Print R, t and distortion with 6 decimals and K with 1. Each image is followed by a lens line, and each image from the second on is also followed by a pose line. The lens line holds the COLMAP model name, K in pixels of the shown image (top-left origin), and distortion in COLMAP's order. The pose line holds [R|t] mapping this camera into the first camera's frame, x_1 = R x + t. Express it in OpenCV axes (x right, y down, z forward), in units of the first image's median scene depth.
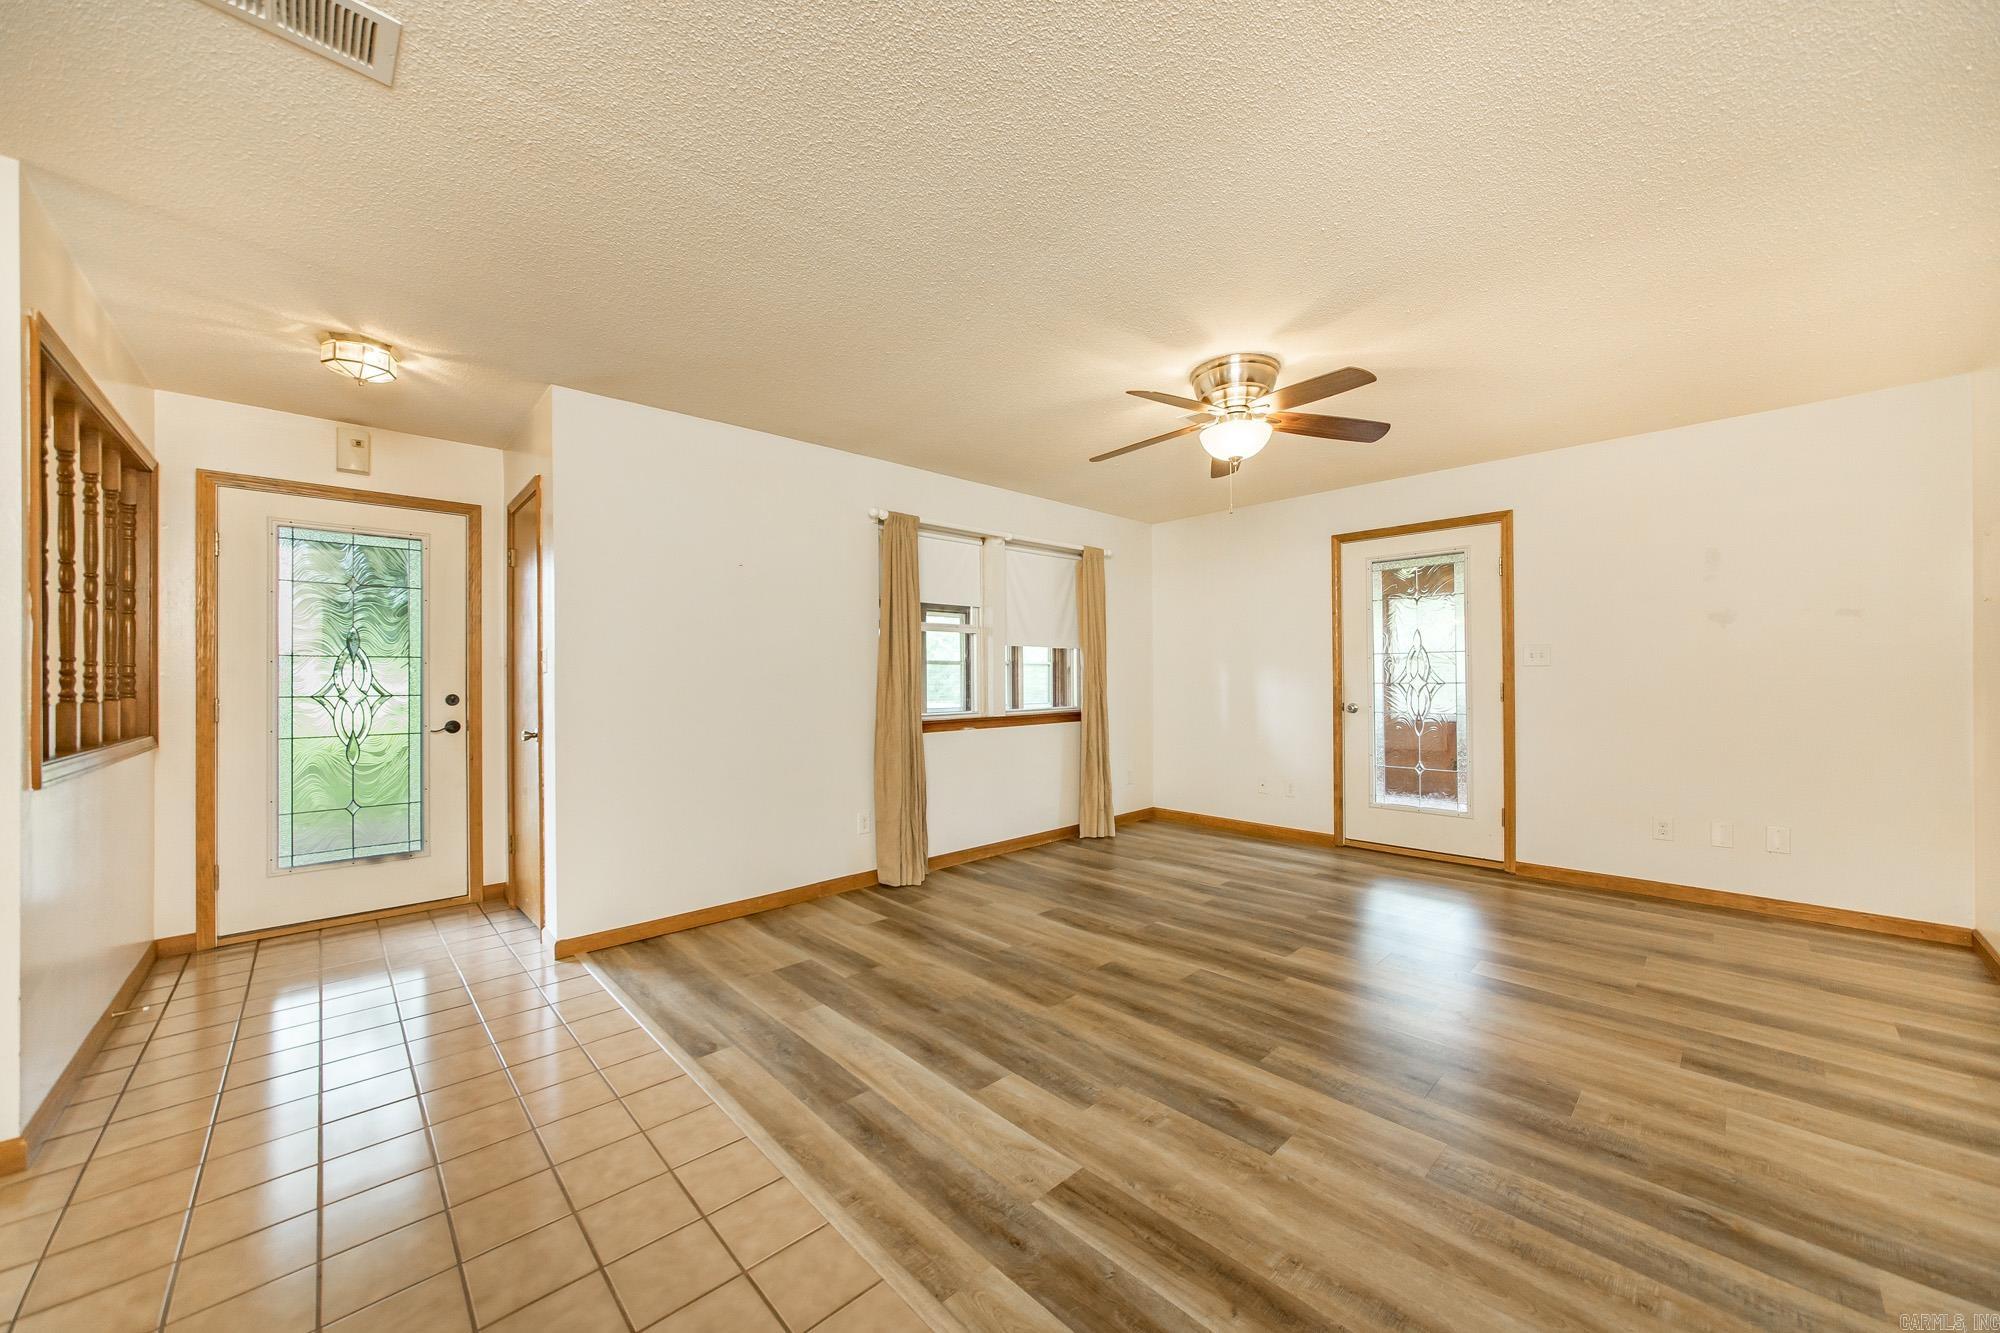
lens RADIAL K [[720.8, 0, 1000.9], [0, 720.8, 669.6], [0, 0, 1]] dist [-0.007695, -0.000365]
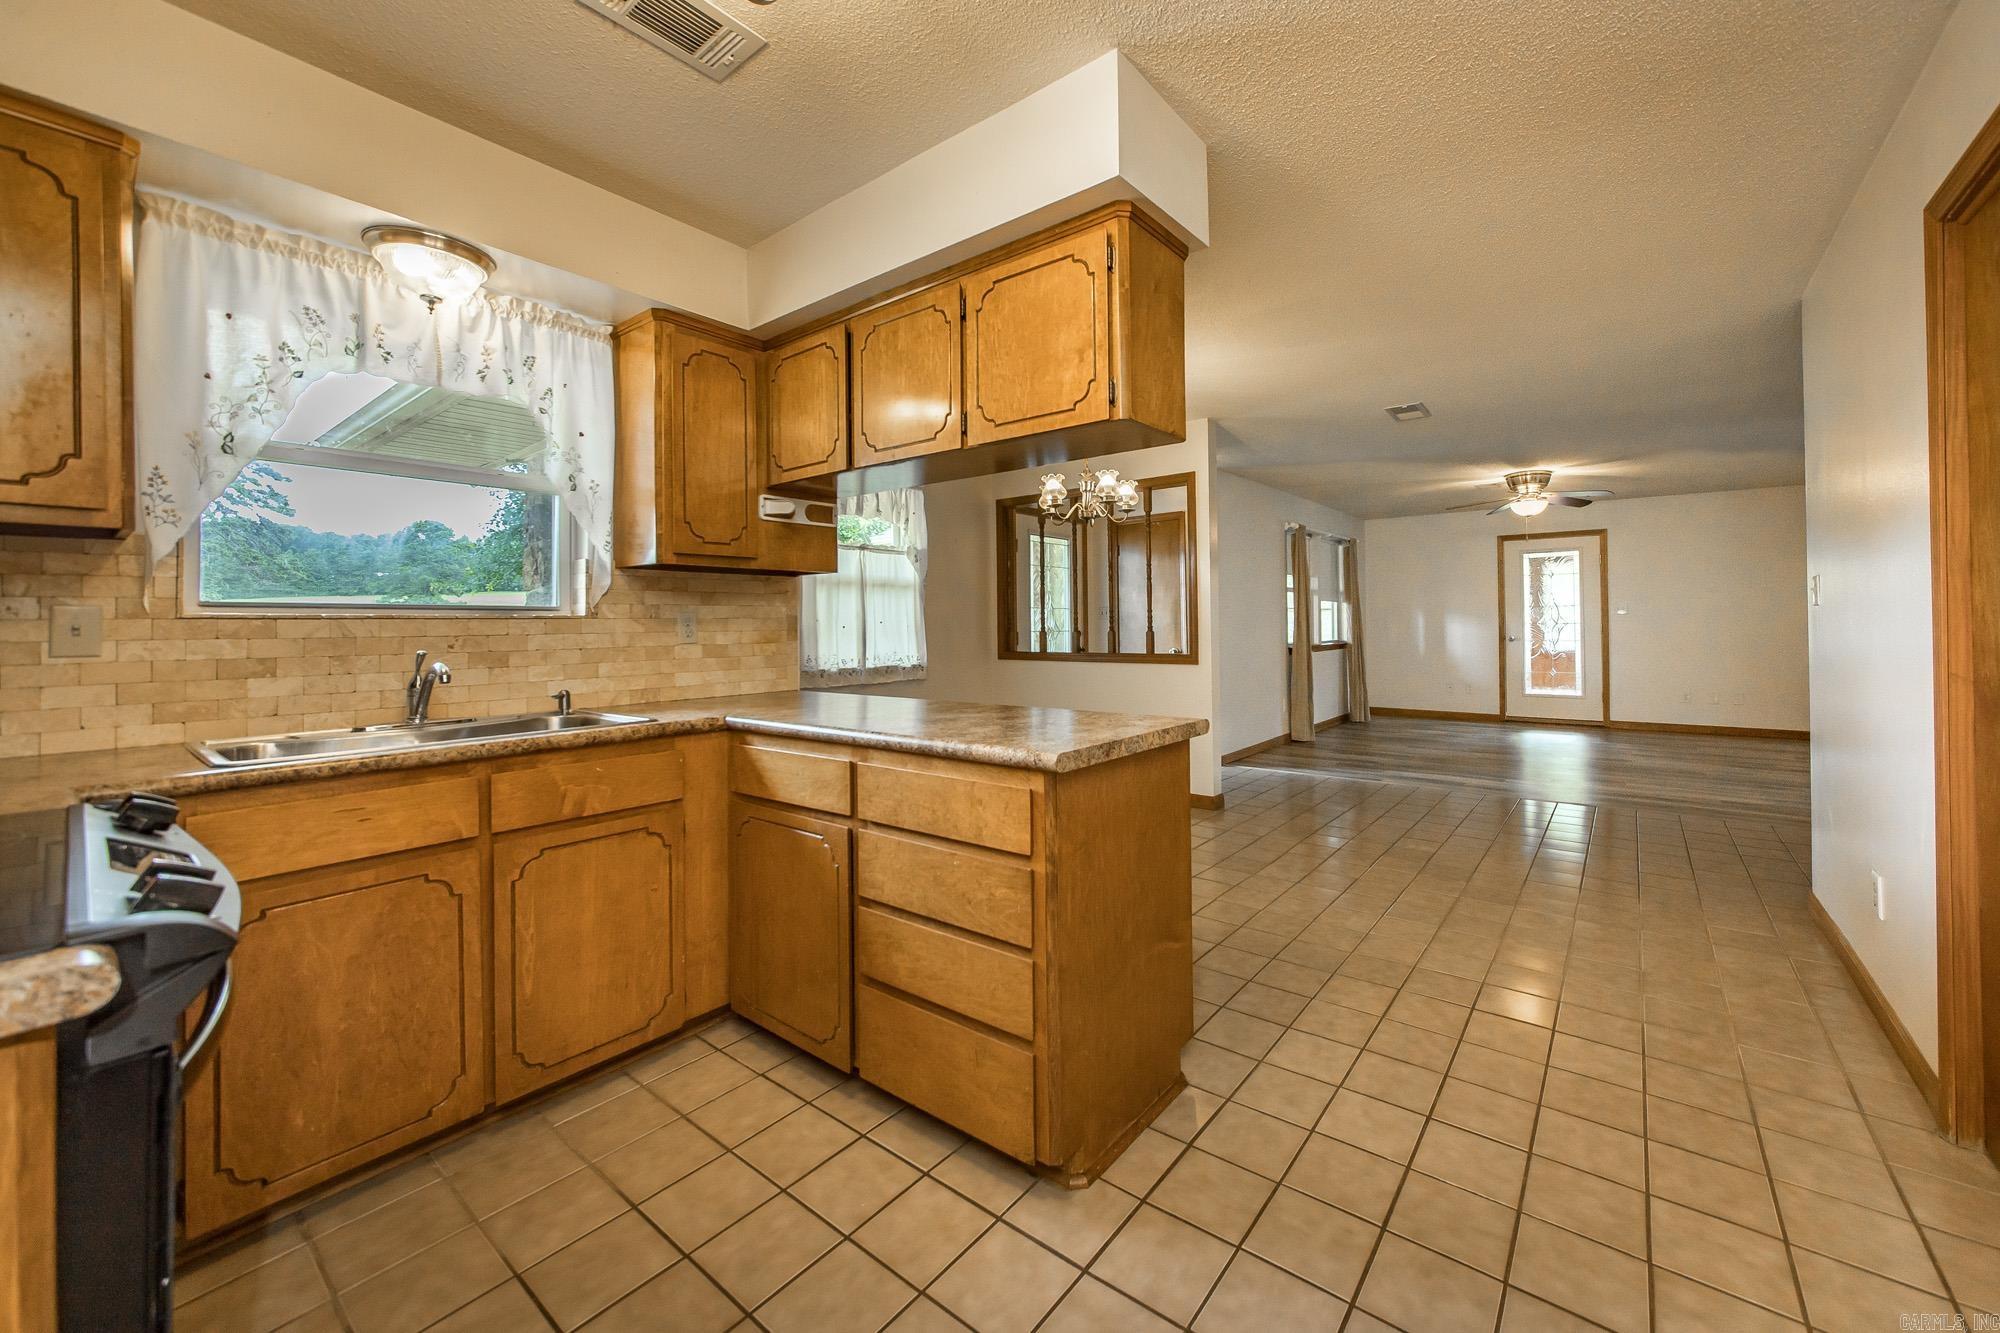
lens RADIAL K [[773.2, 0, 1026.5], [0, 773.2, 612.5], [0, 0, 1]] dist [-0.014419, 0.000214]
pose [[0.991678, -0.001162, 0.128734, -1.590031], [0.002334, 0.999957, -0.008955, 0.009977], [-0.128718, 0.009181, 0.991639, -1.178303]]
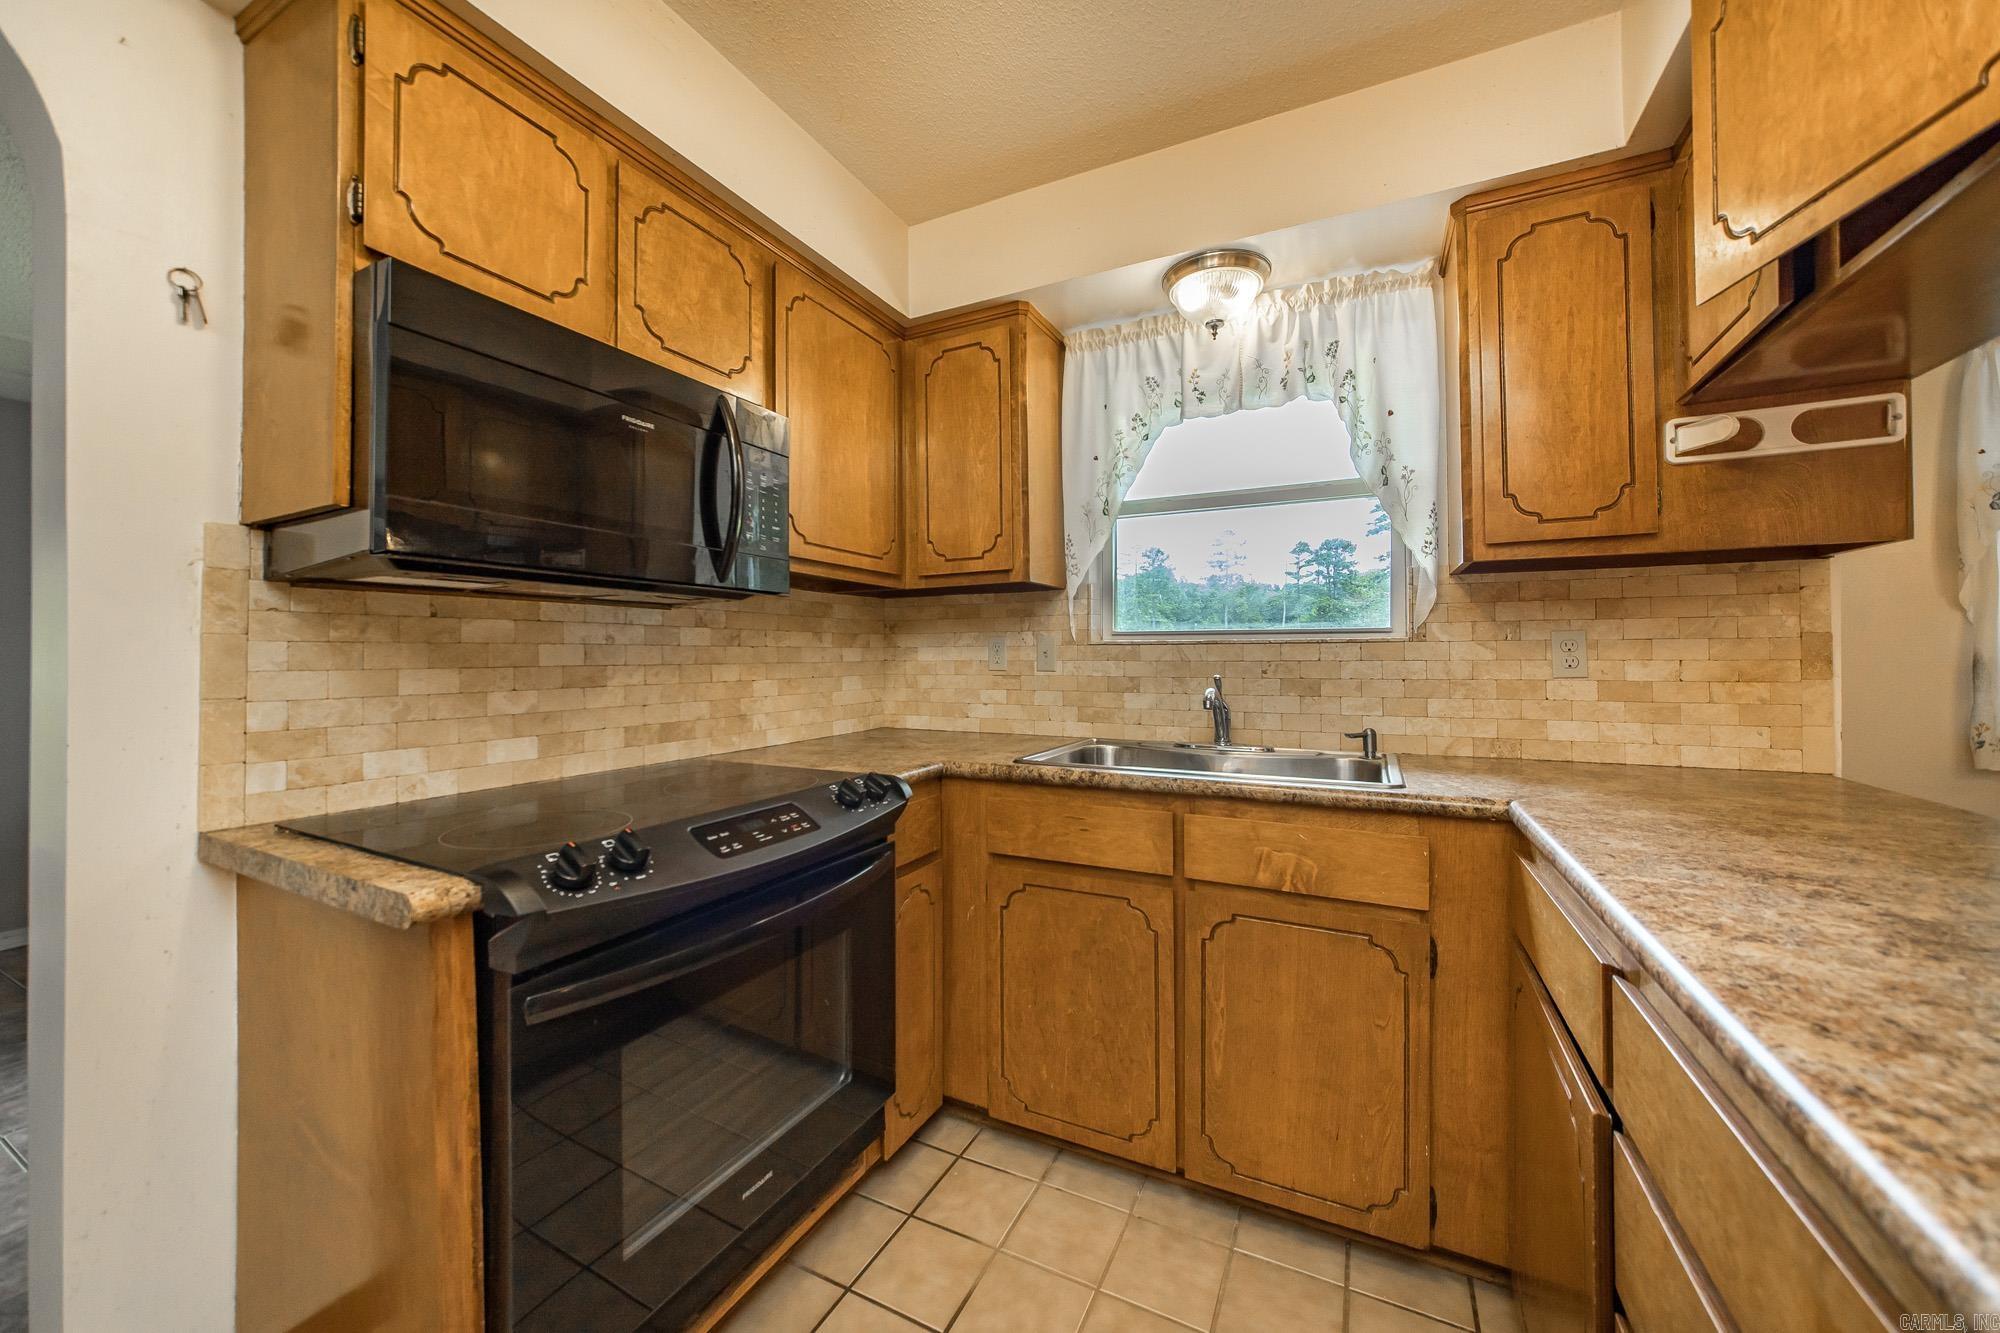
lens RADIAL K [[720.8, 0, 1010.2], [0, 720.8, 648.2], [0, 0, 1]] dist [-0.007695, -0.000365]
pose [[0.336936, -0.002691, -0.941524, -1.461097], [0.008761, 0.999962, 0.000277, 0.010513], [0.941487, -0.008341, 0.336946, -0.743053]]
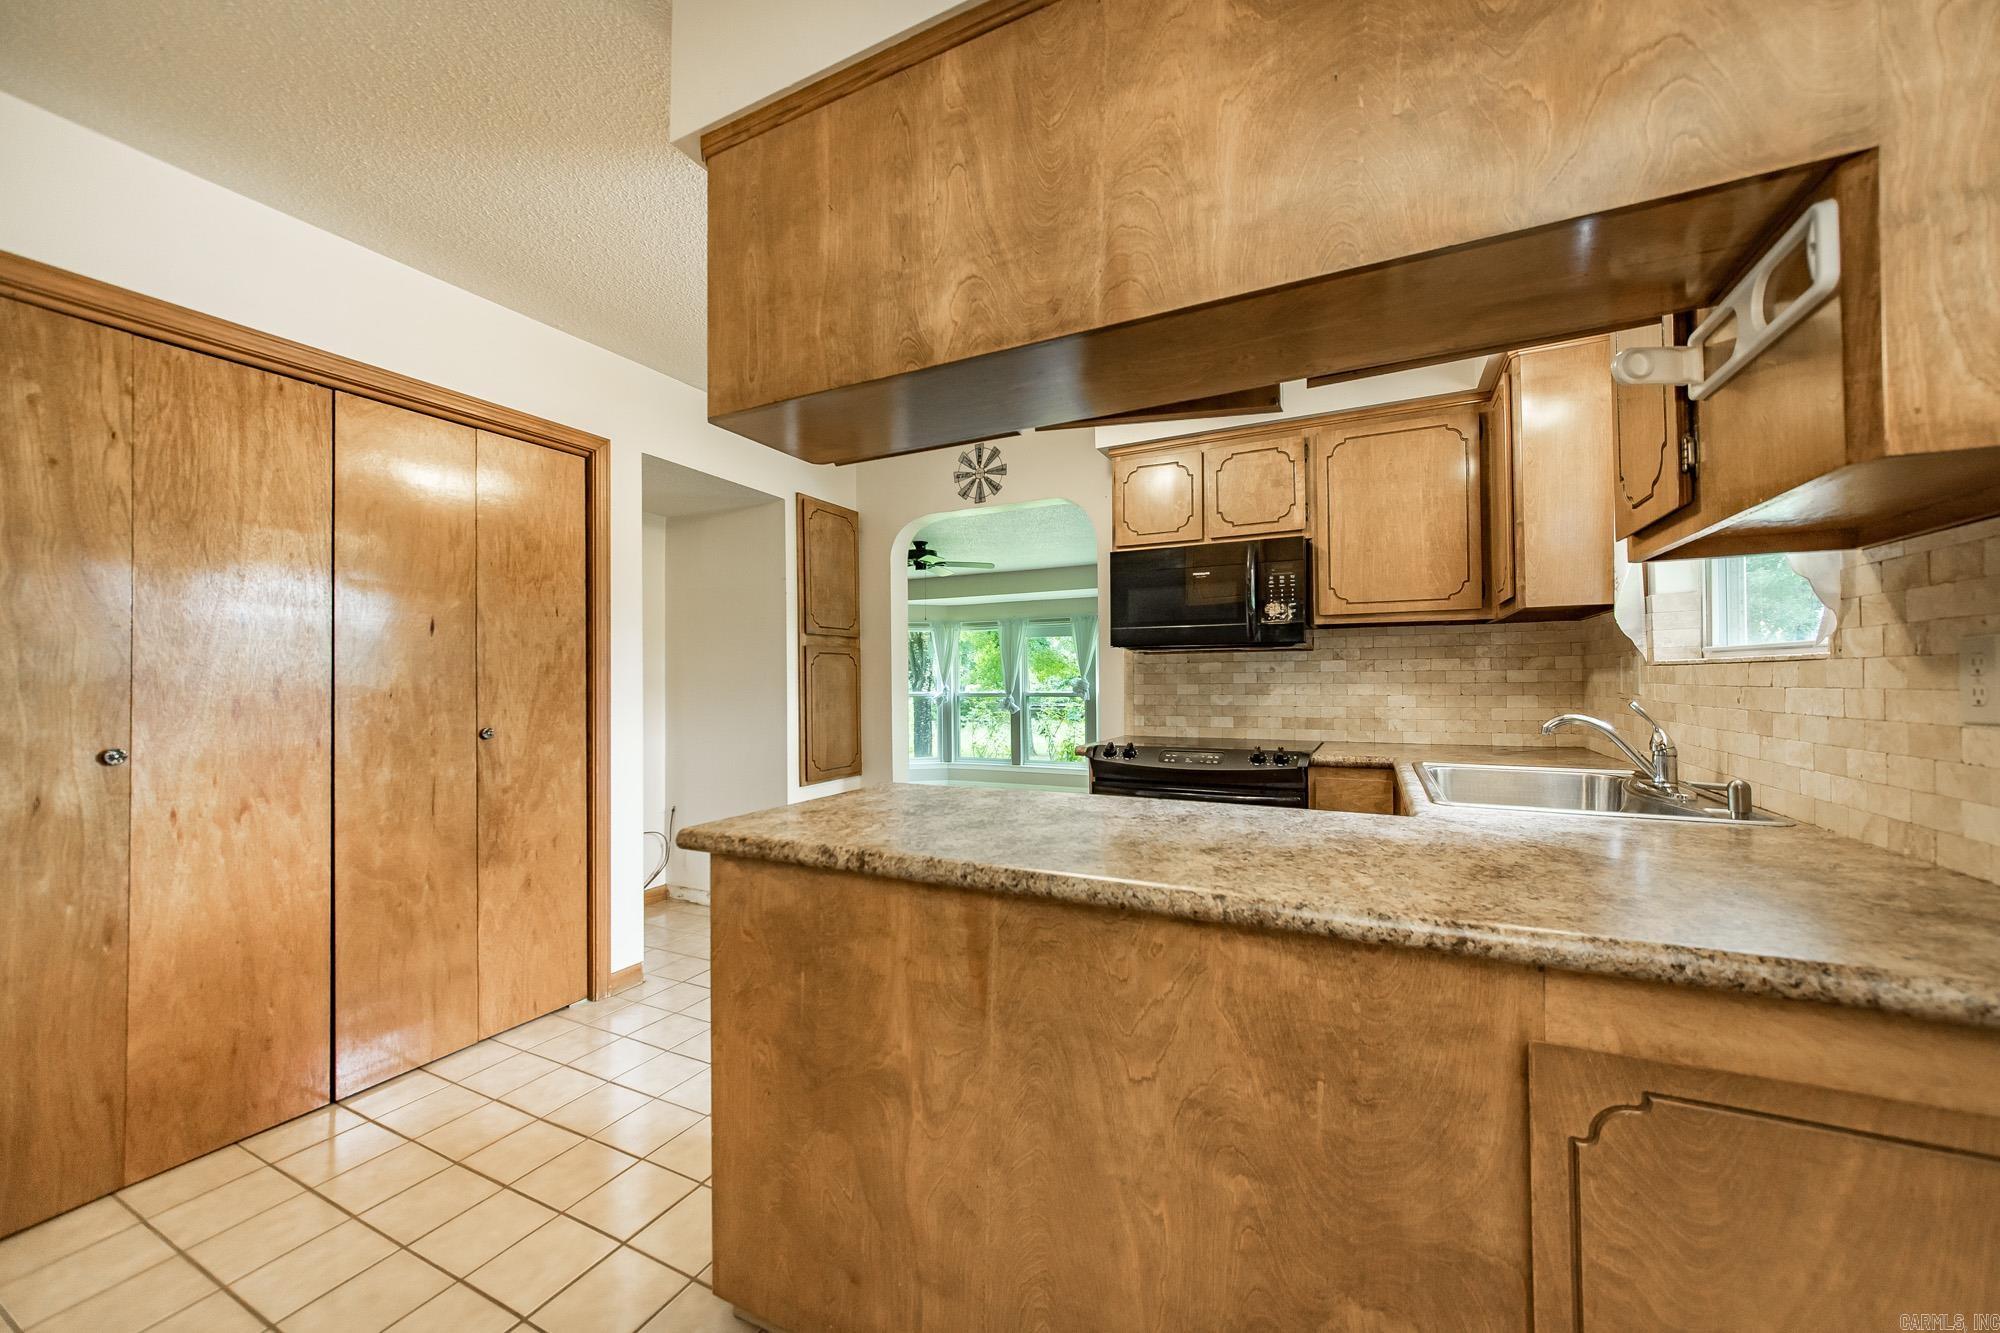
lens RADIAL K [[739.0, 0, 1003.5], [0, 739.0, 670.5], [0, 0, 1]] dist [-0.007270, -0.000152]
pose [[-0.934034, 0.011349, -0.357005, -1.316661], [0.018224, 0.999707, -0.015900, 0.012818], [0.356720, -0.021357, -0.933967, 0.181212]]
